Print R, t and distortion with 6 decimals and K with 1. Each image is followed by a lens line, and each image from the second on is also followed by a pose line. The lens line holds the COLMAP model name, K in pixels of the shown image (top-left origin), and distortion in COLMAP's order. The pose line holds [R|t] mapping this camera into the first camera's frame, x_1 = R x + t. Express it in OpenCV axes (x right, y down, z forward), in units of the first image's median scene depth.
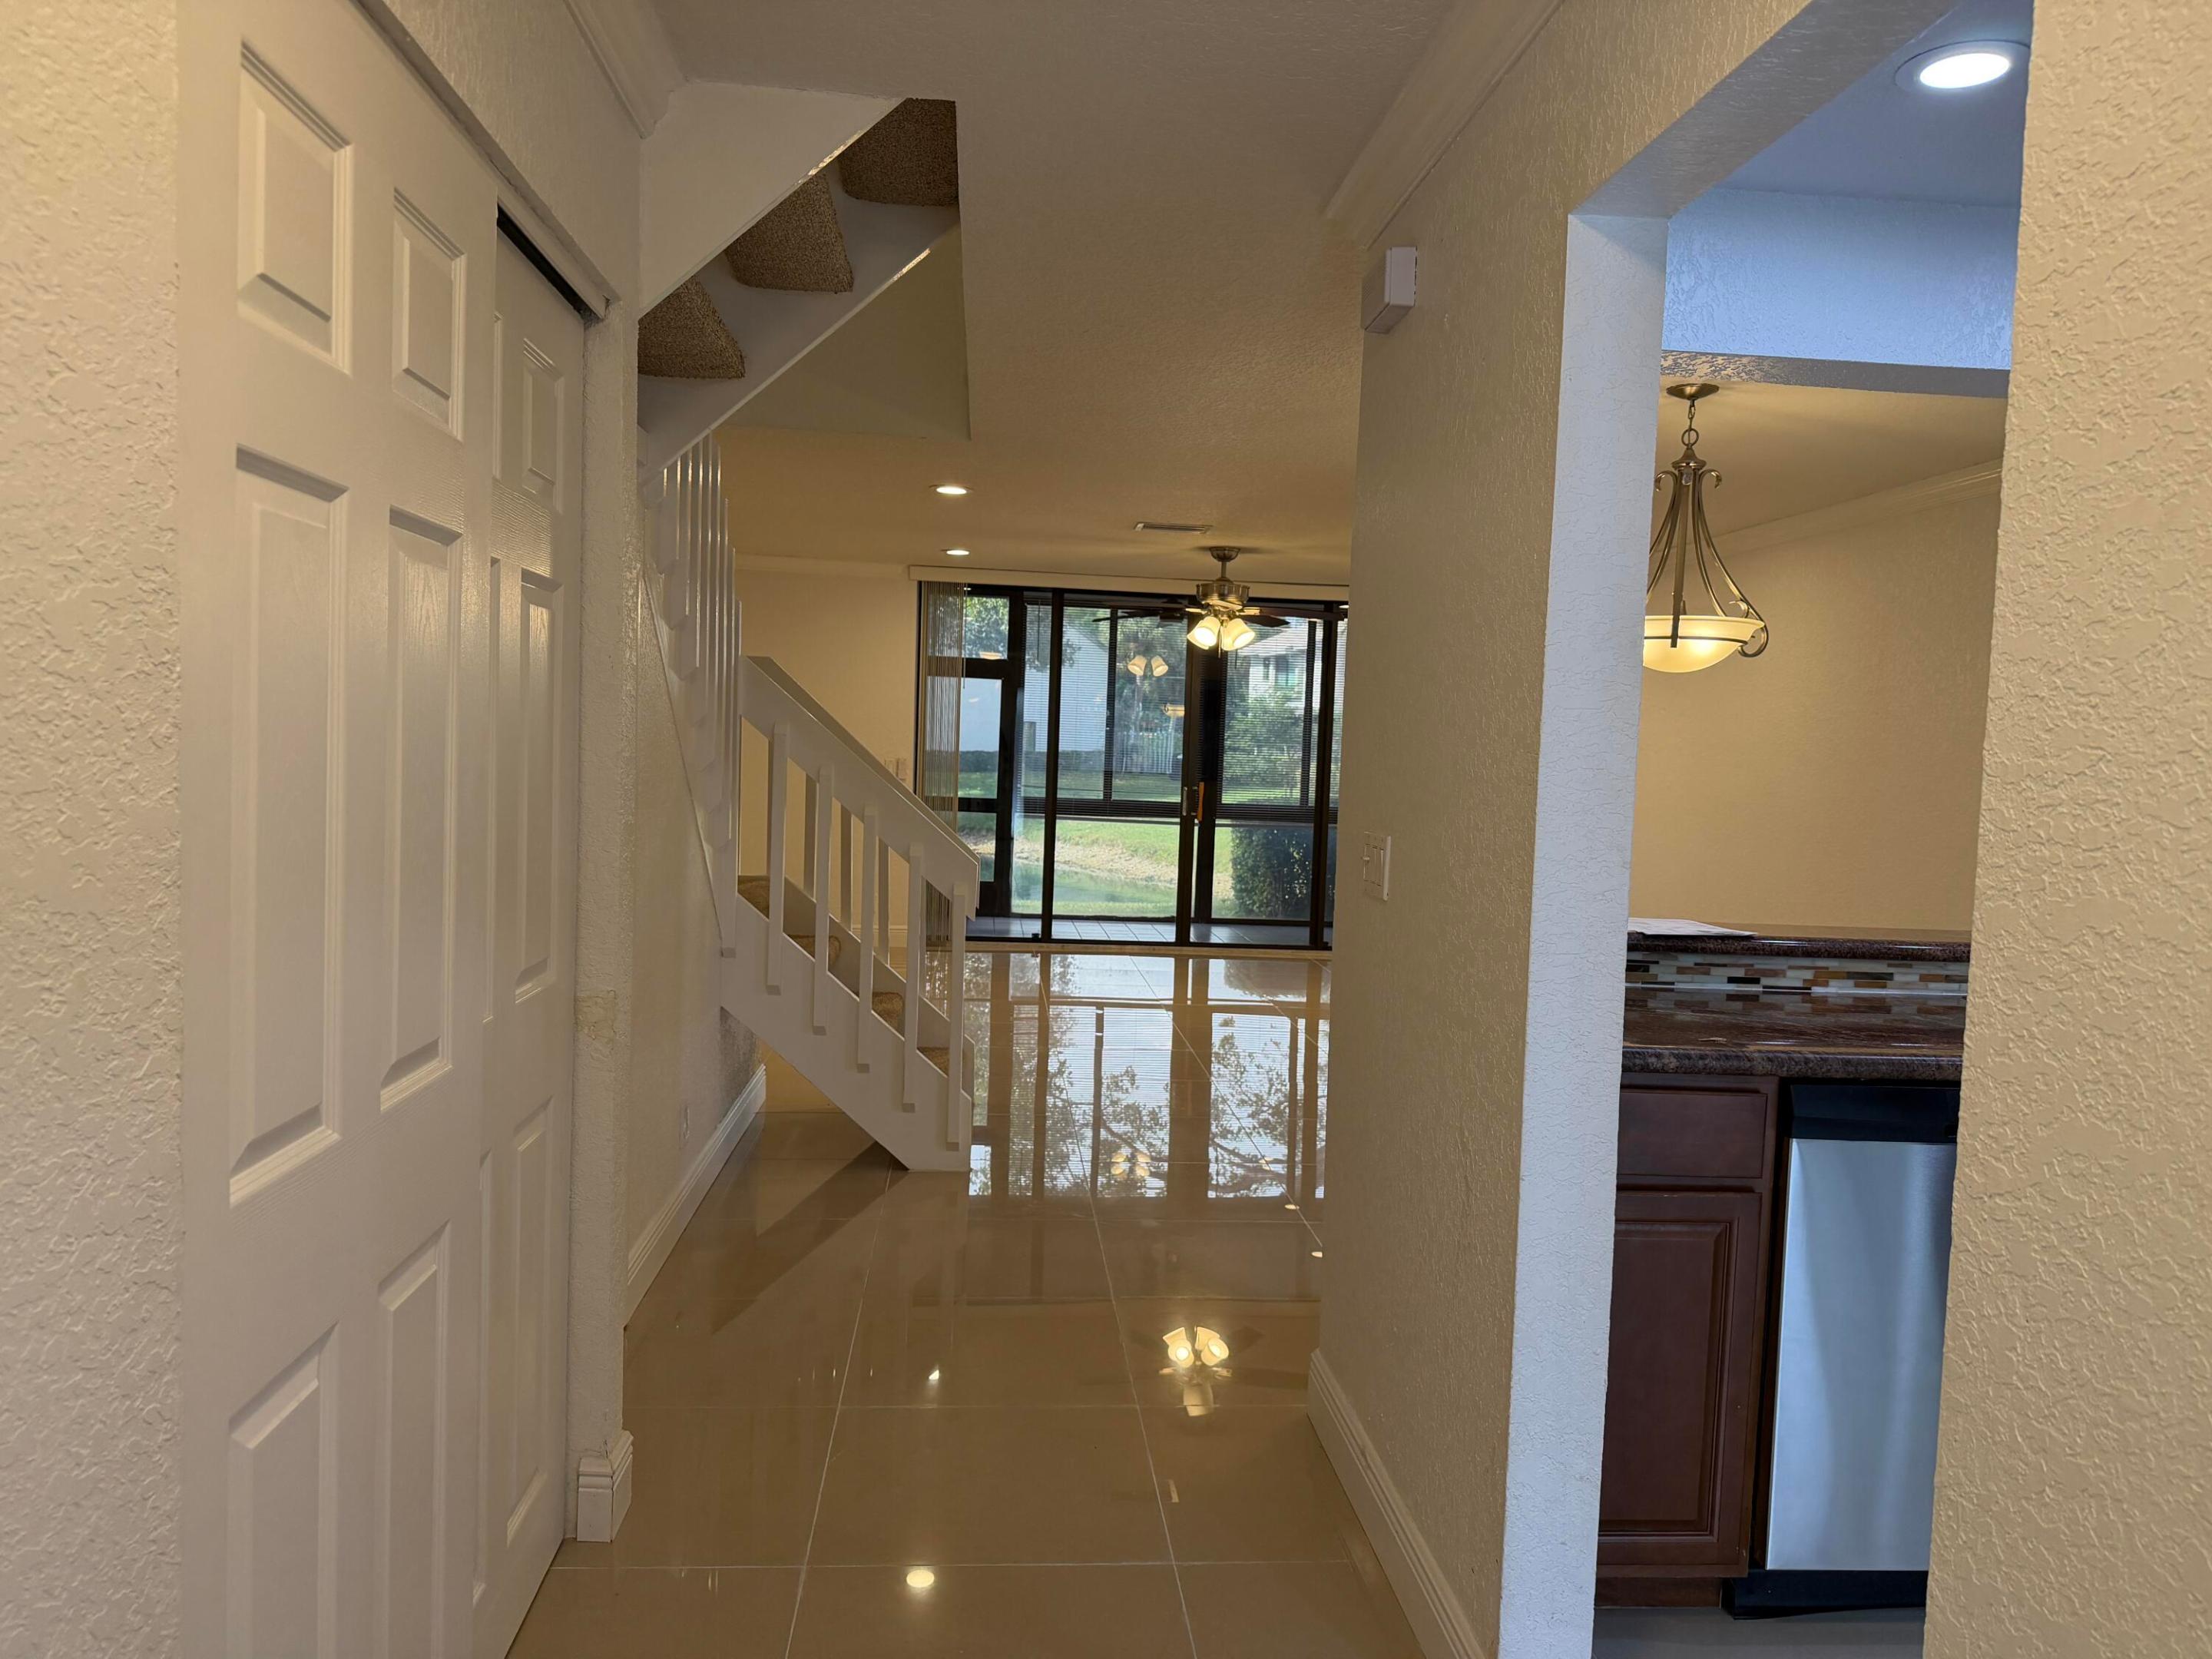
lens RADIAL K [[1558.0, 0, 1106.0], [0, 1558.0, 829.5], [0, 0, 1]] dist [0.090226, -0.110862]
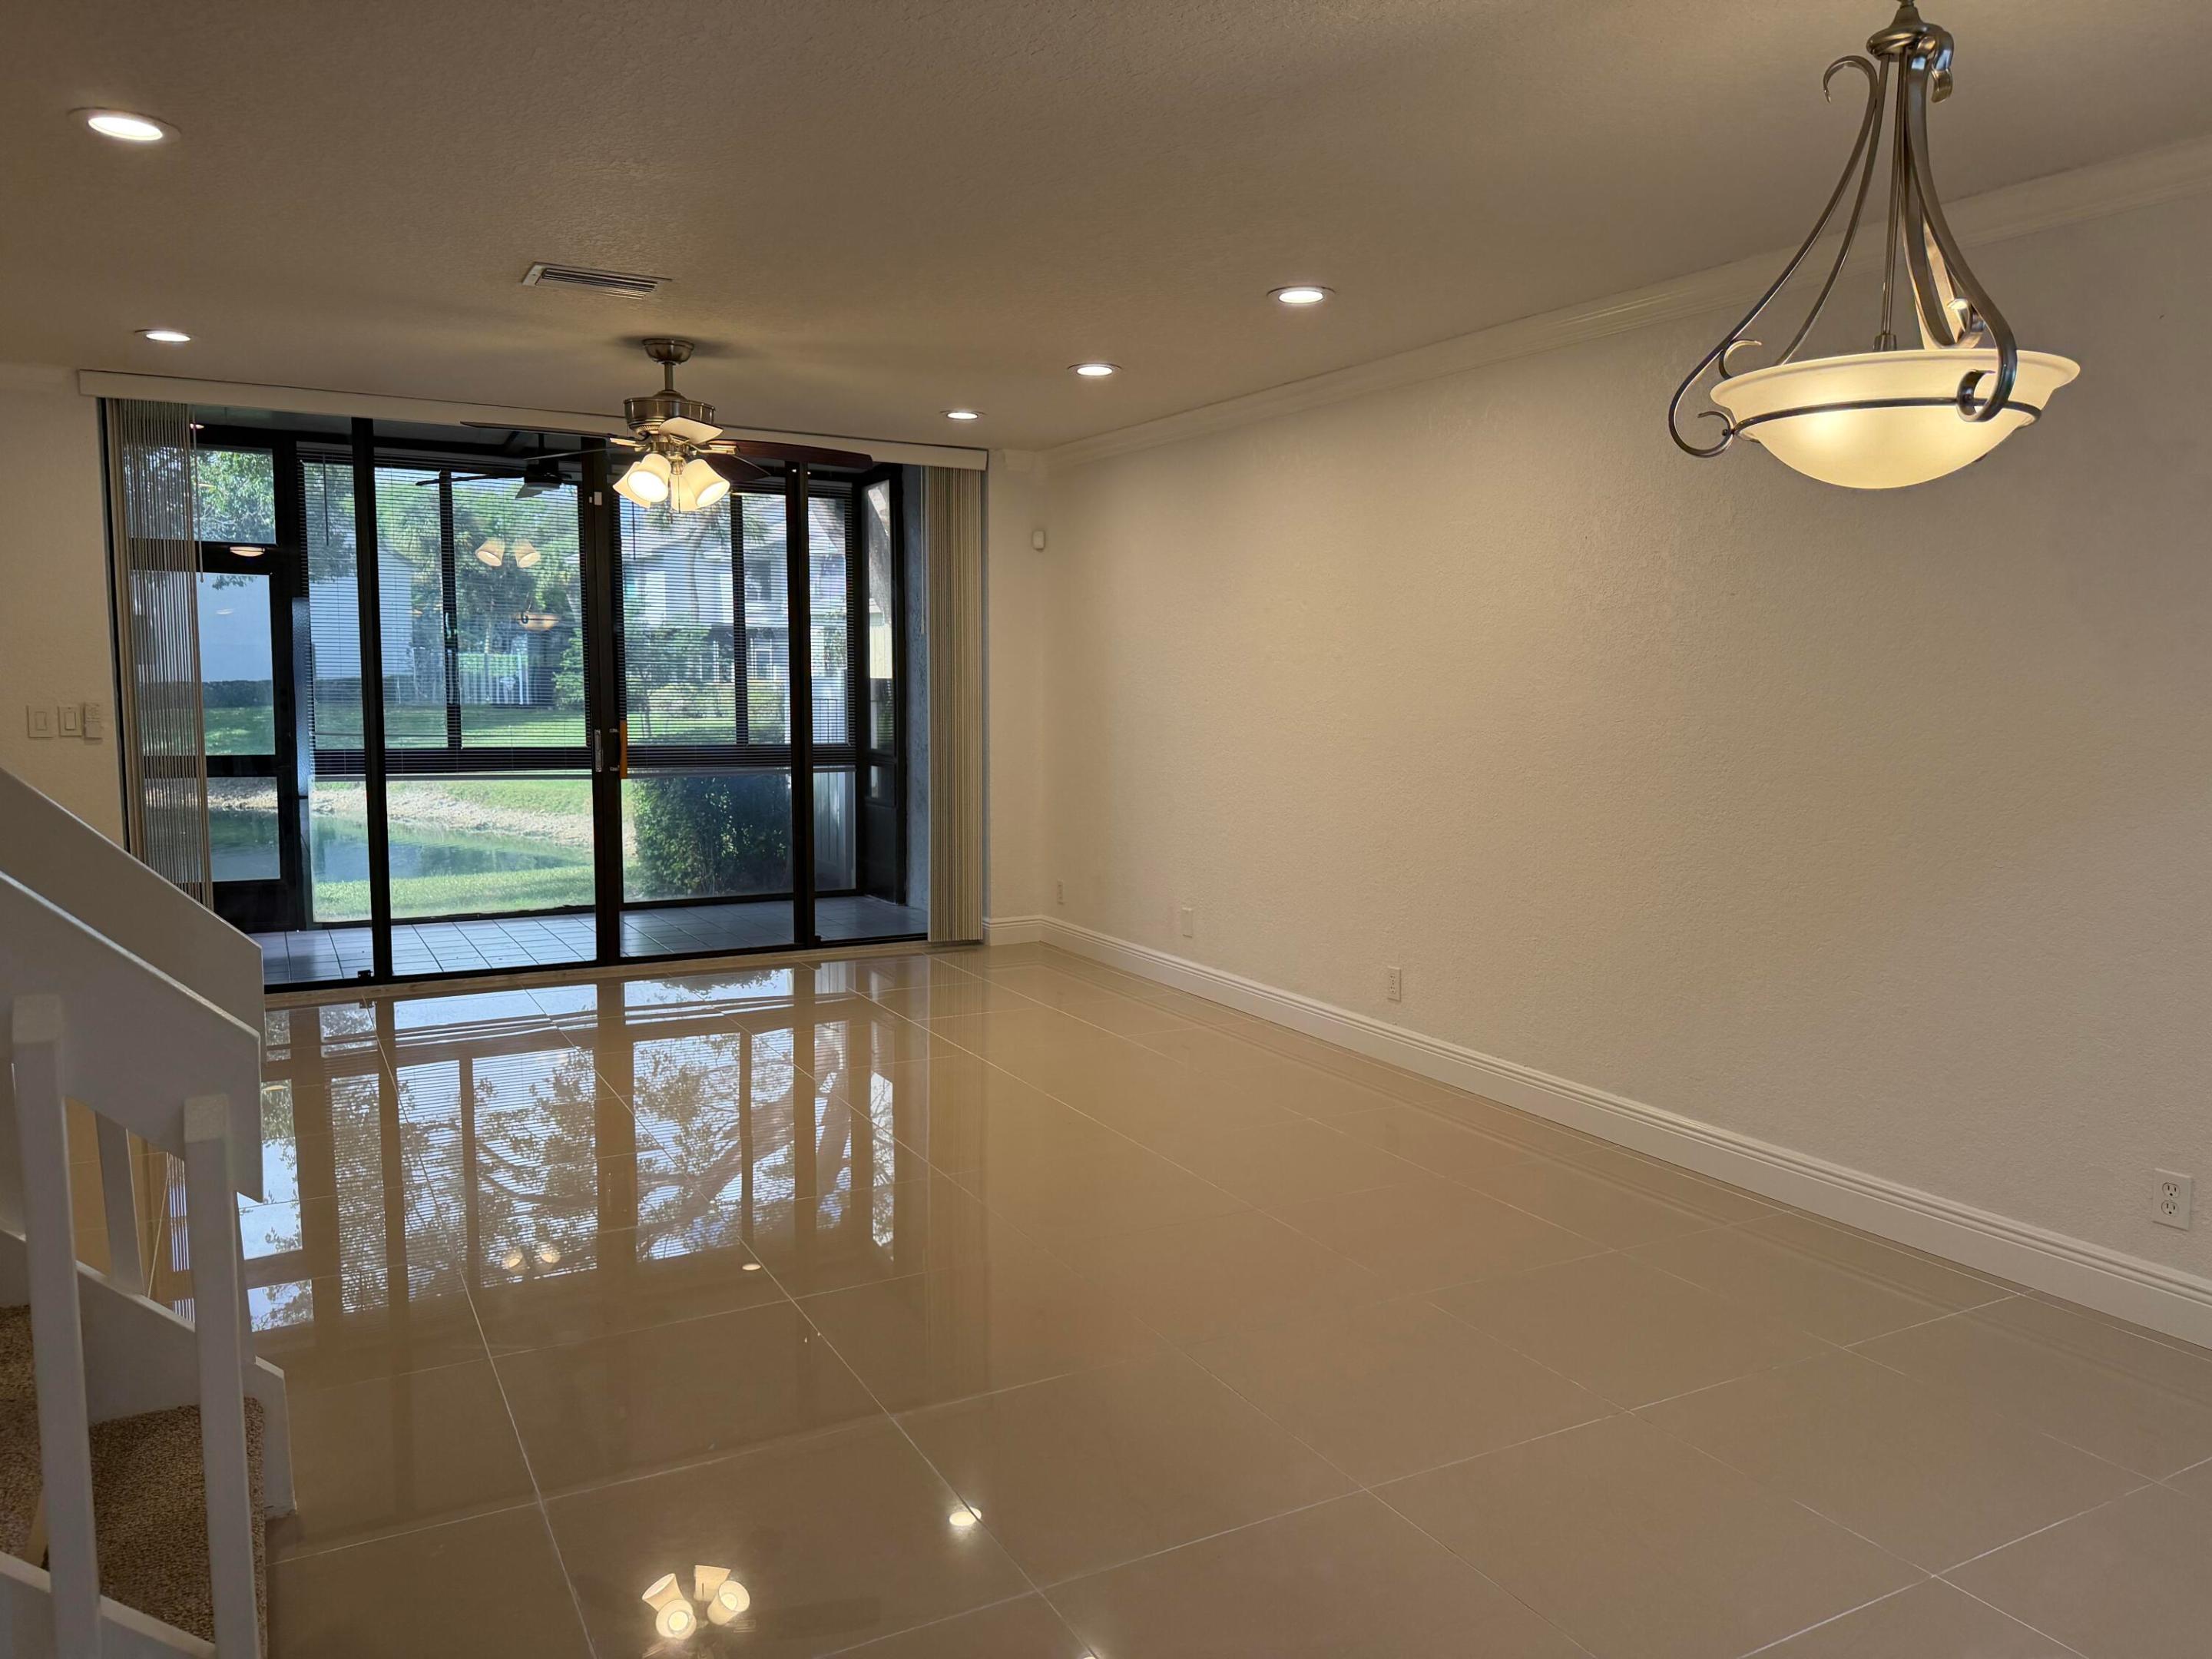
lens RADIAL K [[1544.3, 0, 1108.3], [0, 1544.3, 859.2], [0, 0, 1]] dist [0.077899, -0.102774]
pose [[0.911882, -0.069484, 0.404527, -0.021349], [0.040801, 0.996030, 0.079111, -0.014826], [-0.408419, -0.055635, 0.911098, 0.274070]]
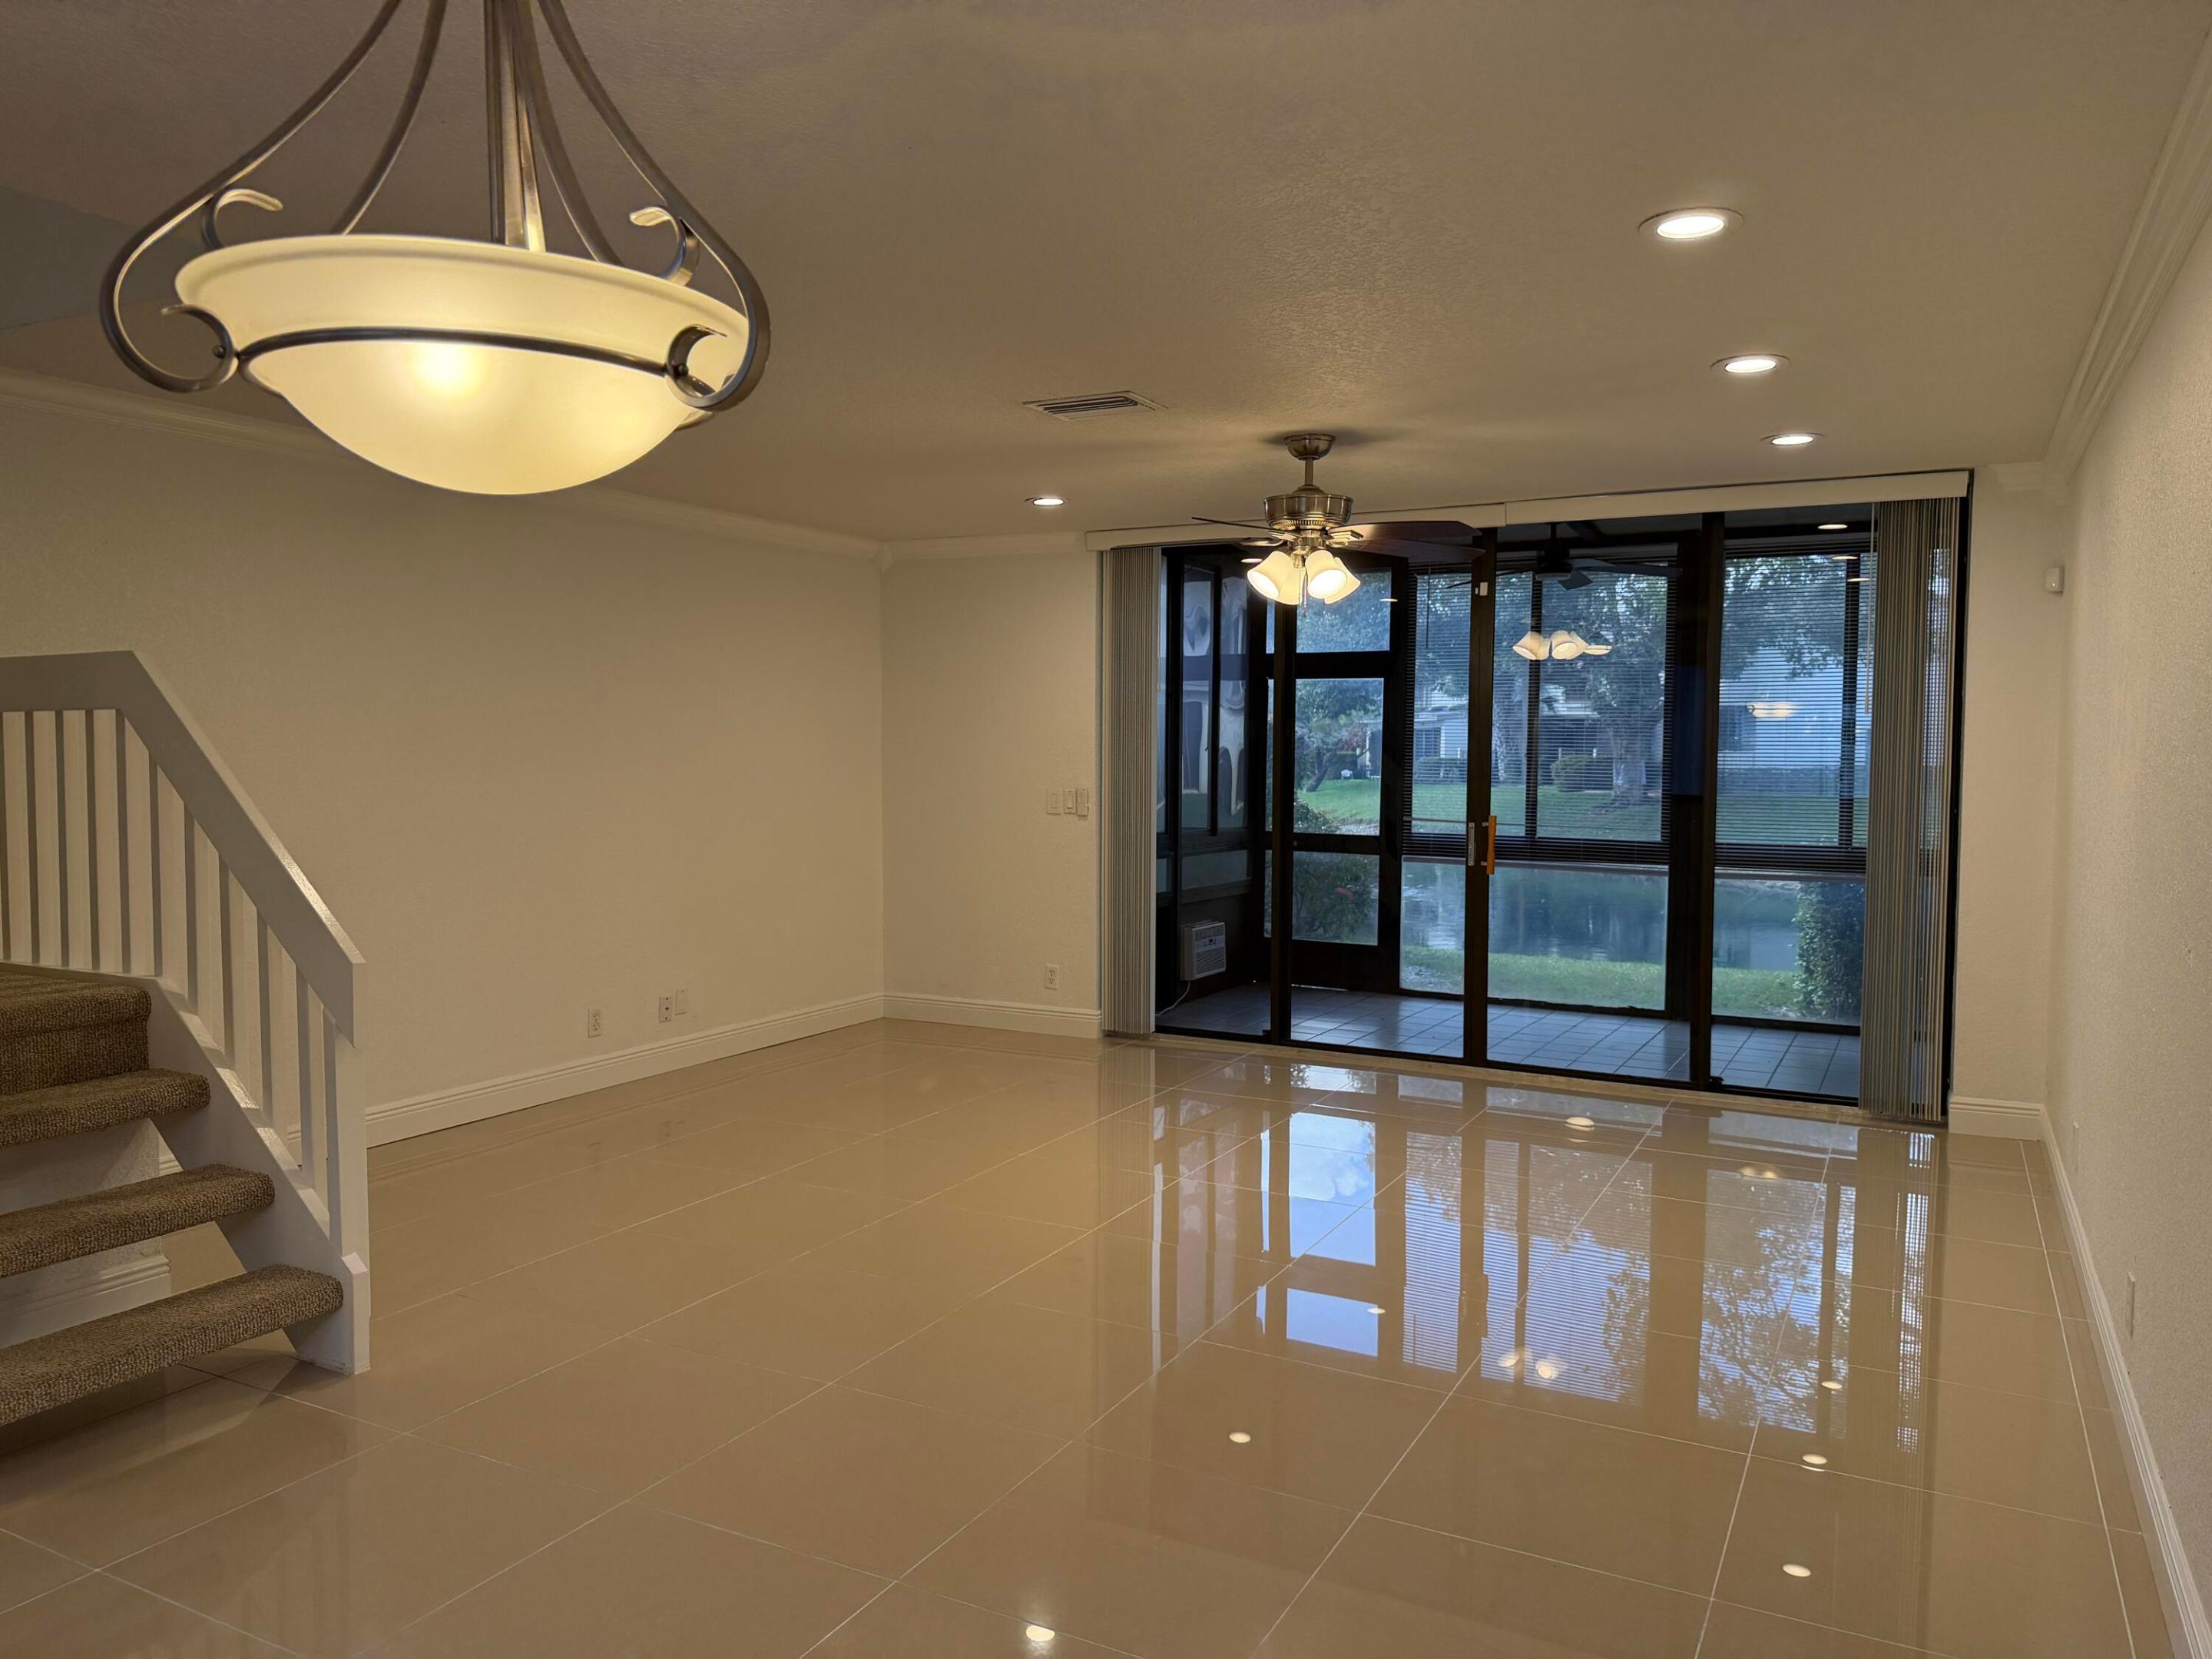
lens RADIAL K [[1563.4, 0, 1078.2], [0, 1563.4, 829.0], [0, 0, 1]] dist [0.073208, -0.110053]
pose [[0.835207, 0.005298, -0.549910, 0.256883], [-0.013155, 0.999860, -0.010346, -0.014332], [0.549779, 0.015875, 0.835160, 0.332550]]
